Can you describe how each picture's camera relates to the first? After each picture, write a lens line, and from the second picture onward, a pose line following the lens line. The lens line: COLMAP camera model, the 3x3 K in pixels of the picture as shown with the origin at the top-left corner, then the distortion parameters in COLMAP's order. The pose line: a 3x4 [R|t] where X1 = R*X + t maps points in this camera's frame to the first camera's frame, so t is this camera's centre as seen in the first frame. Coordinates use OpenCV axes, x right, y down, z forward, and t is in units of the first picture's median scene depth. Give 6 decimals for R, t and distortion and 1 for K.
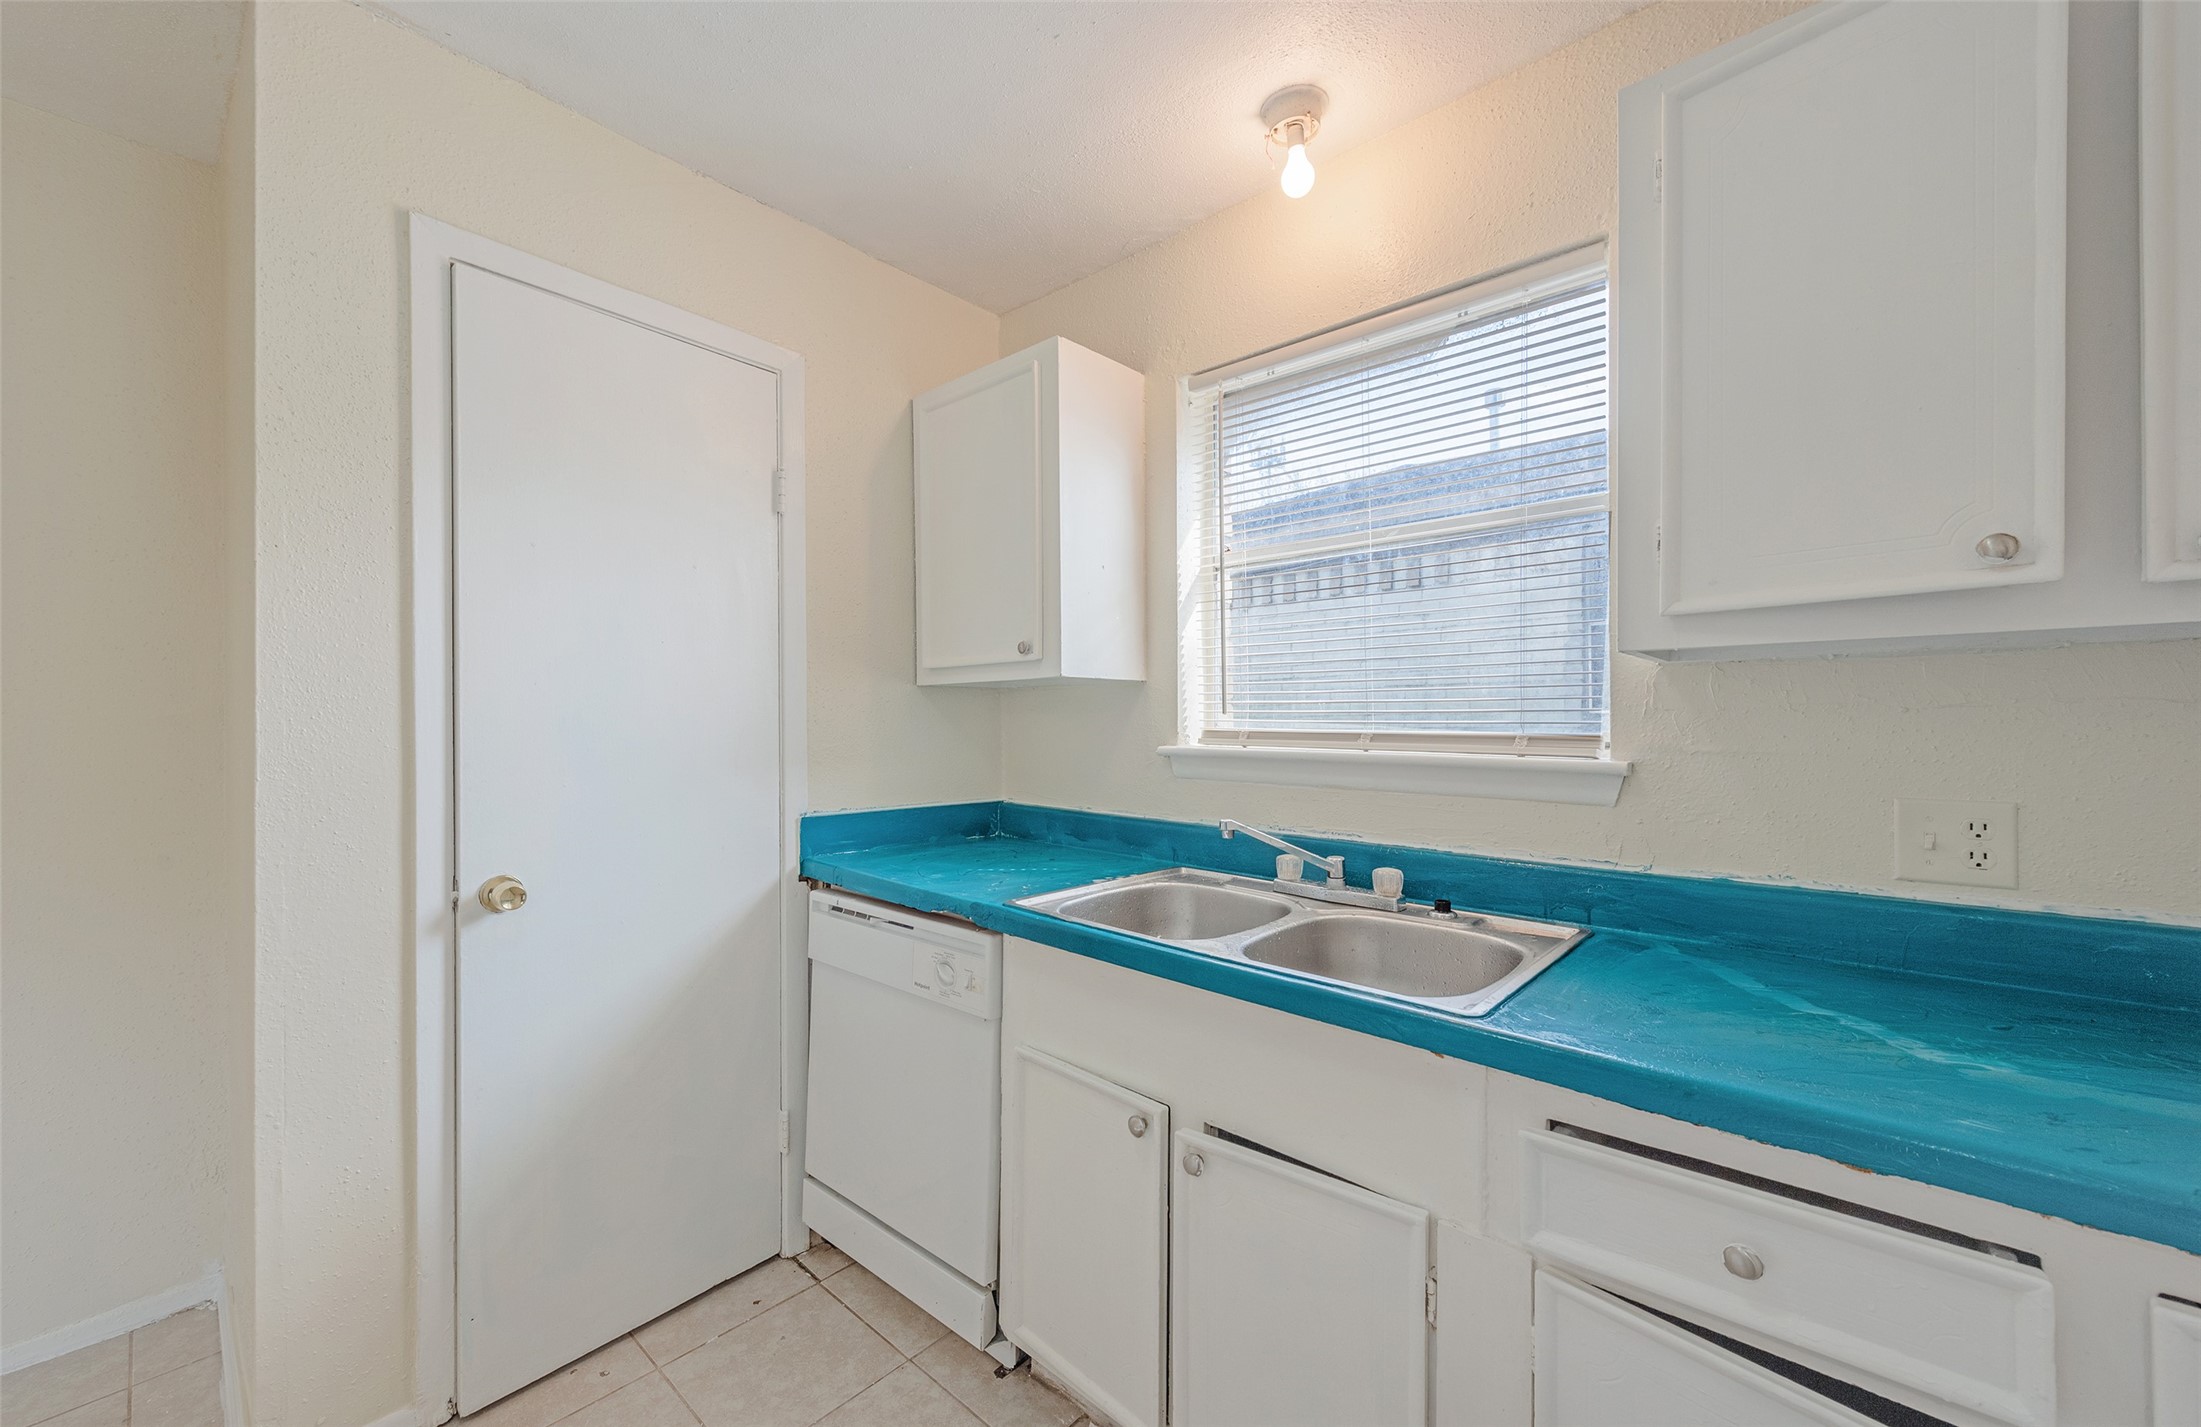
lens RADIAL K [[847.4, 0, 1092.3], [0, 847.4, 732.3], [0, 0, 1]] dist [-0.000421, -0.000081]
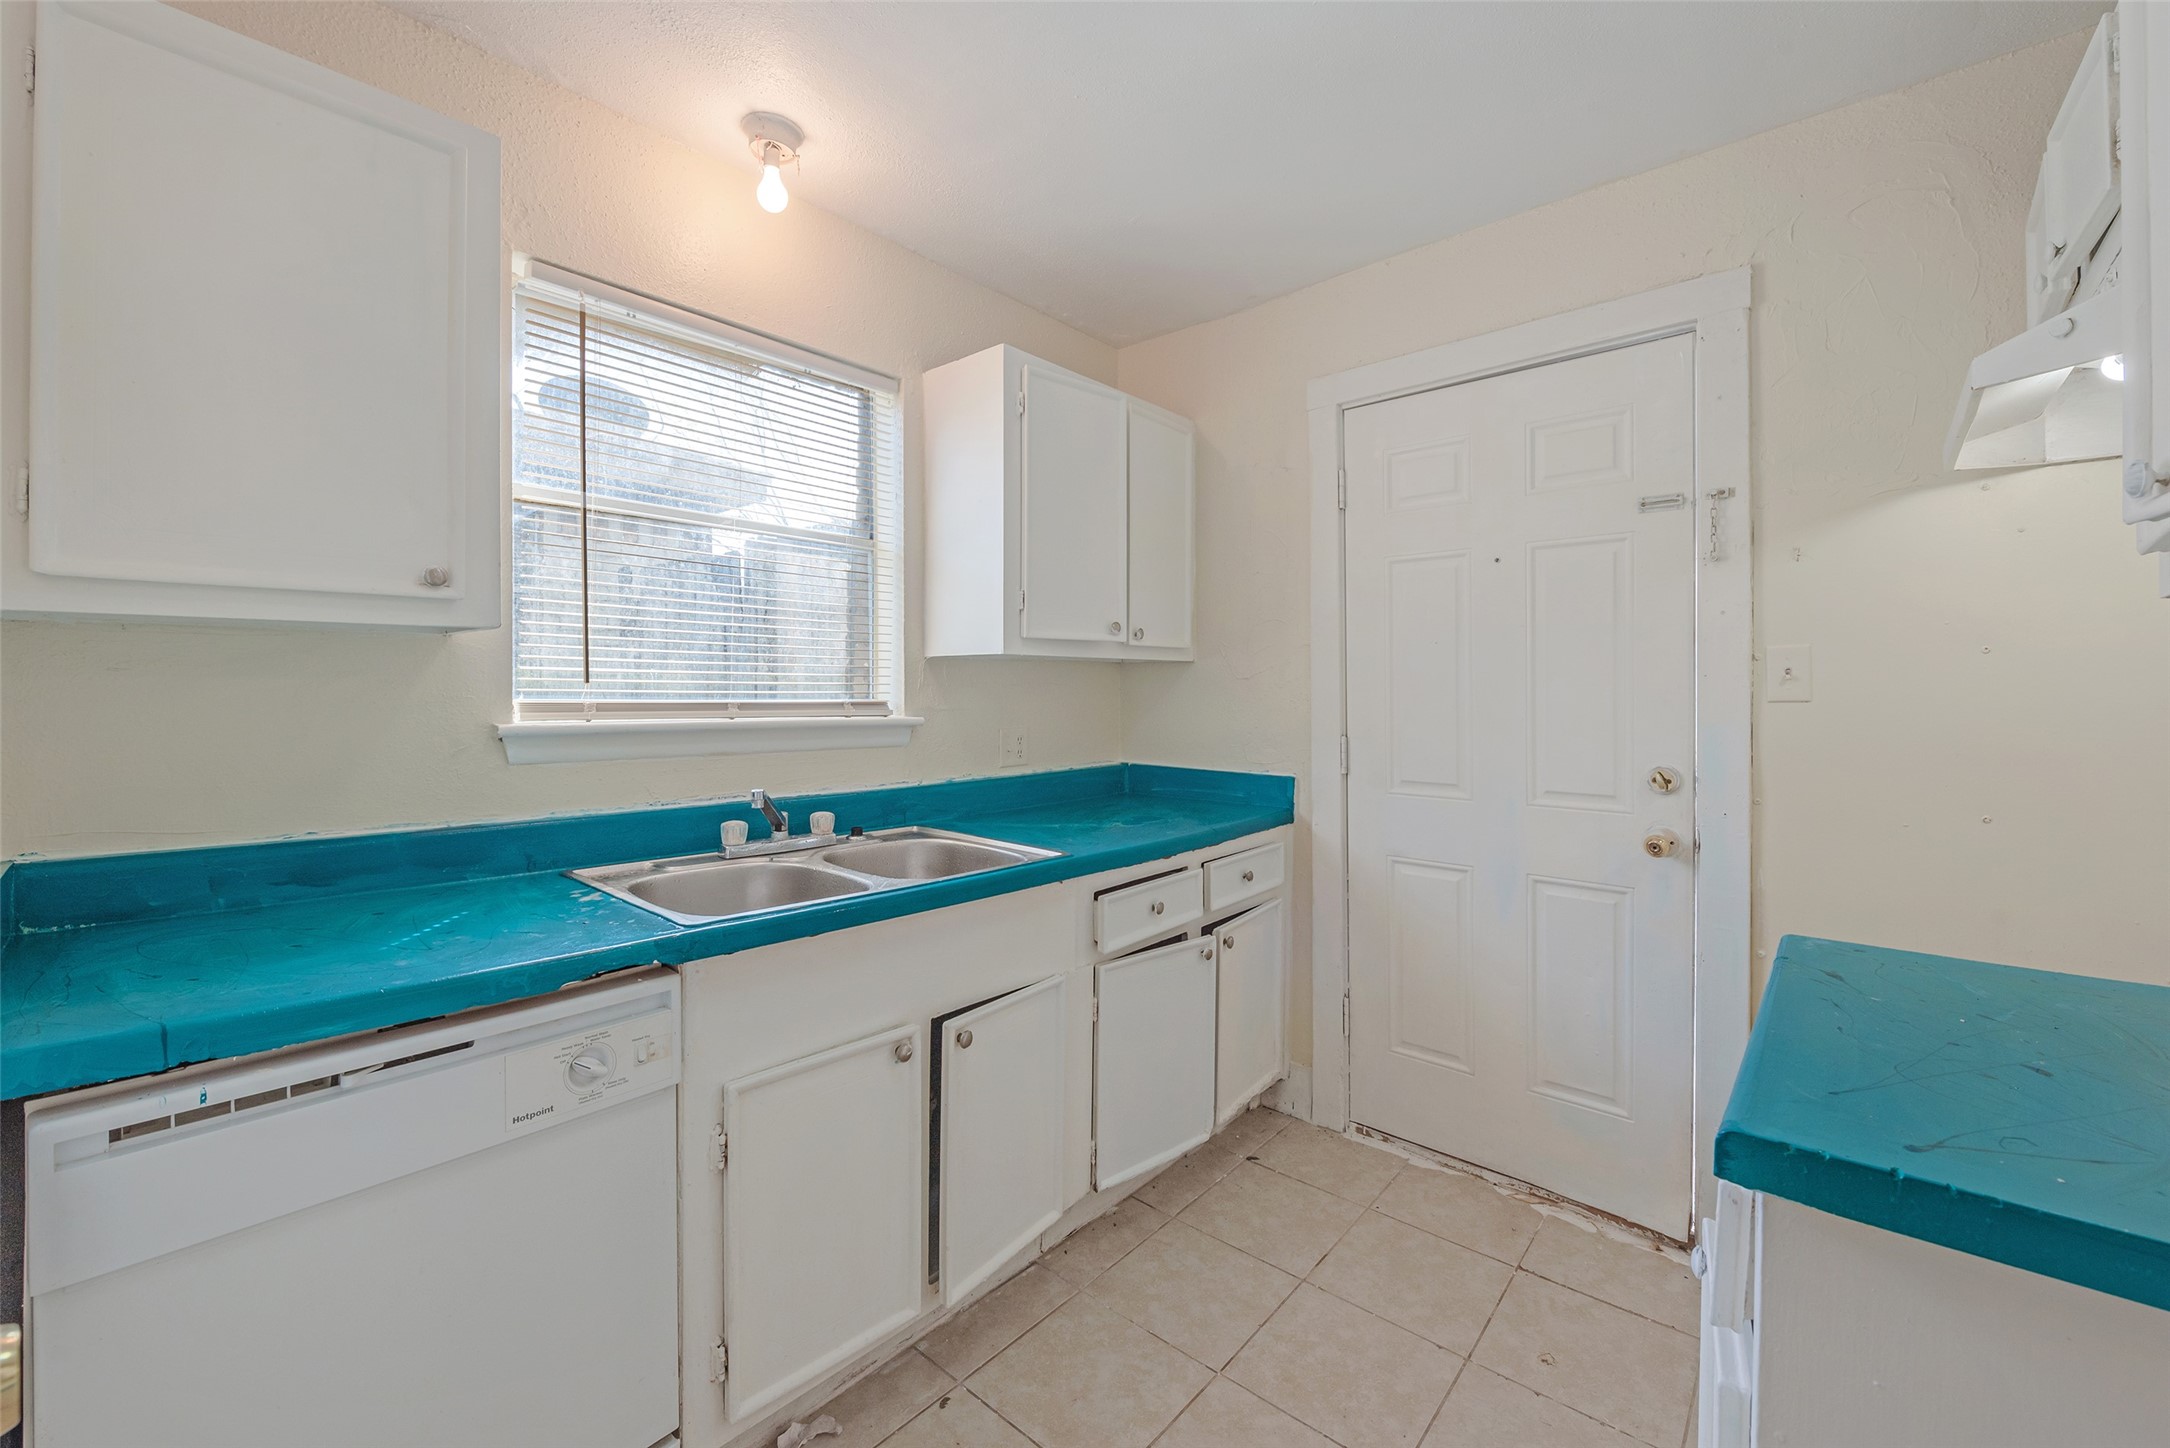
lens RADIAL K [[884.7, 0, 1081.2], [0, 884.7, 690.7], [0, 0, 1]] dist [-0.001702, -0.000106]
pose [[-0.028878, -0.001935, 0.999581, -0.891254], [0.009358, 0.999954, 0.002206, -0.013528], [-0.999539, 0.009418, -0.028859, 0.626329]]
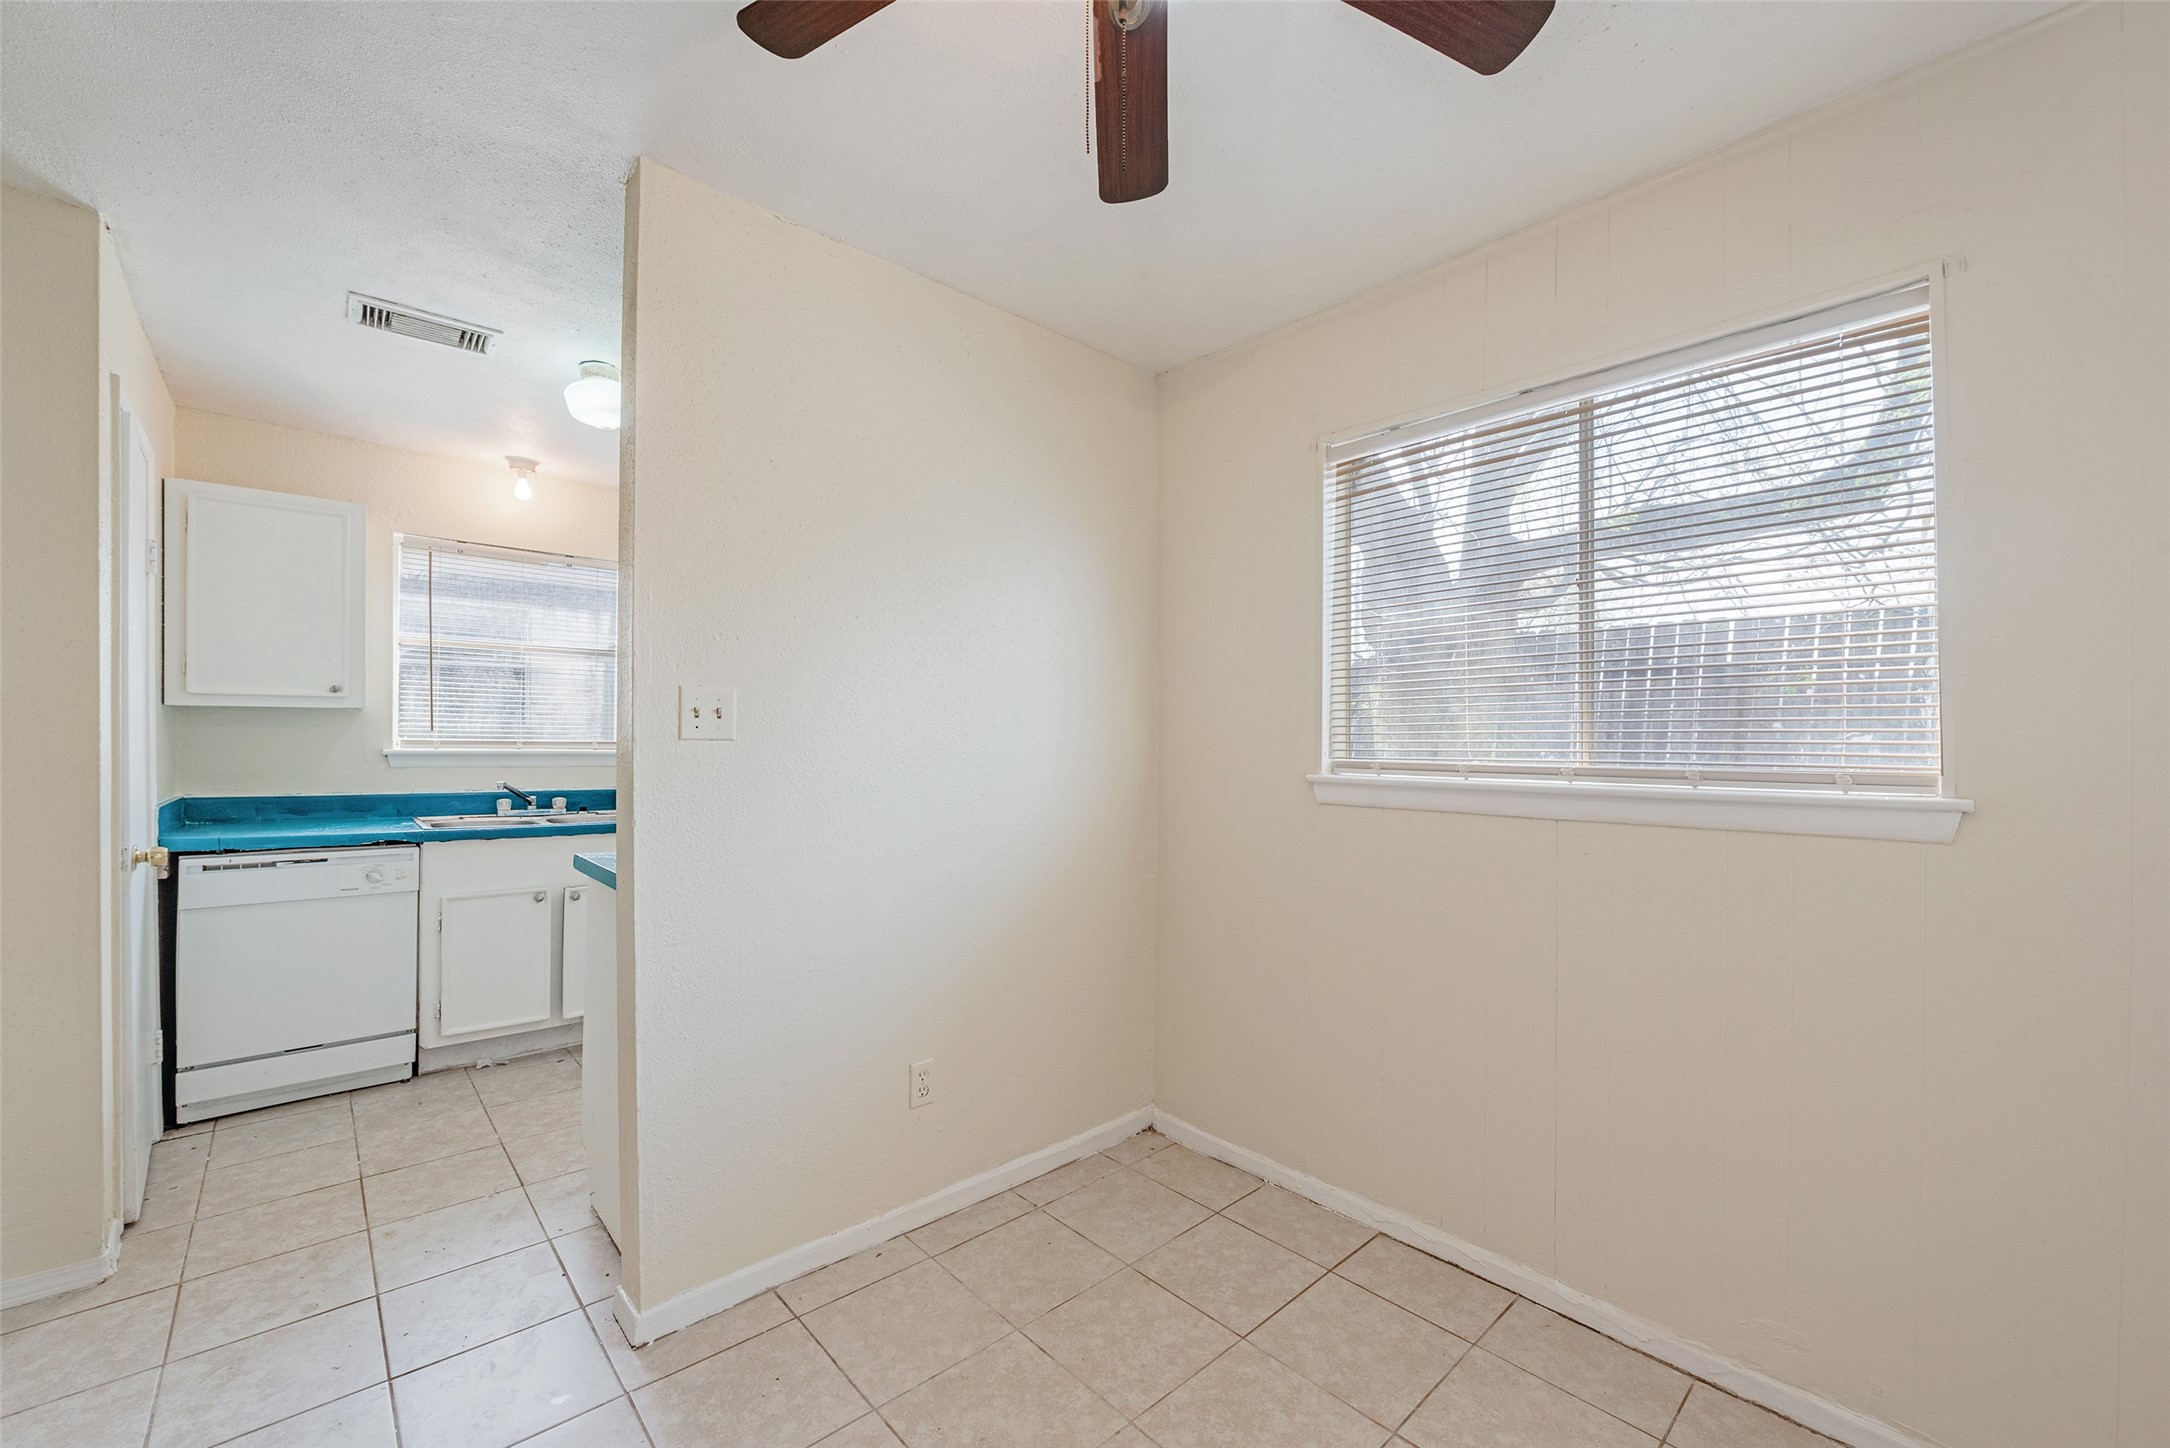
lens RADIAL K [[876.2, 0, 1080.9], [0, 876.2, 741.4], [0, 0, 1]] dist [-0.001455, -0.000680]
pose [[0.085995, 0.000630, 0.996295, -1.893092], [-0.001290, 0.999999, -0.000521, -0.000656], [-0.996295, -0.001241, 0.085996, -0.650734]]
